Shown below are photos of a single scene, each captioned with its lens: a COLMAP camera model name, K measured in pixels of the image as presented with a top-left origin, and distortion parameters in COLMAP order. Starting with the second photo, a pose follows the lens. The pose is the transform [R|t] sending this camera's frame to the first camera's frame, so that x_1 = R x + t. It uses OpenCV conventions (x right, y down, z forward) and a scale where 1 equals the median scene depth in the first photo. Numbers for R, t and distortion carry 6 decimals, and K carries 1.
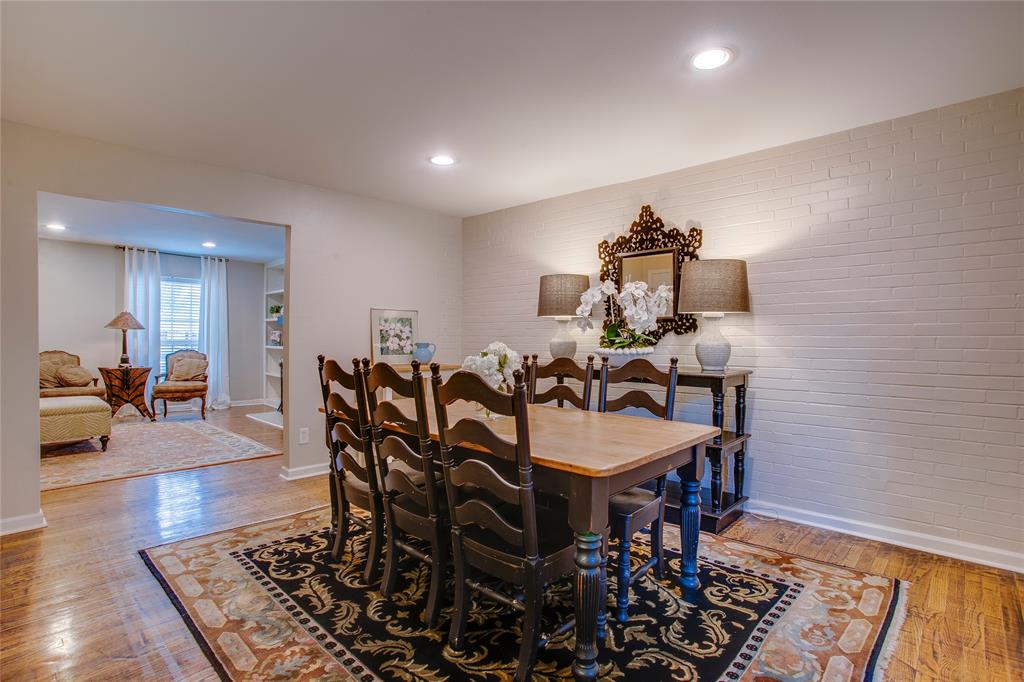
lens RADIAL K [[495.3, 0, 513.1], [0, 495.3, 341.1], [0, 0, 1]] dist [-0.065617, 0.024413]
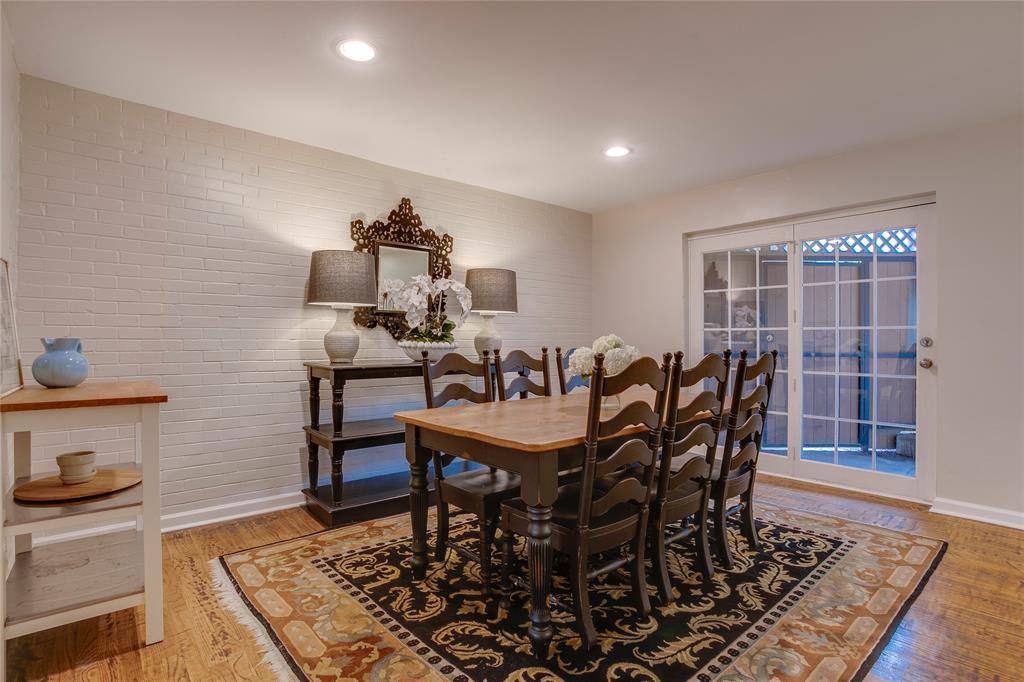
lens RADIAL K [[495.3, 0, 508.7], [0, 495.3, 338.6], [0, 0, 1]] dist [-0.065617, 0.024413]
pose [[0.113735, -0.013553, 0.993419, -0.739157], [-0.004220, 0.999891, 0.014124, -0.006933], [-0.993502, -0.005798, 0.113665, 0.717592]]
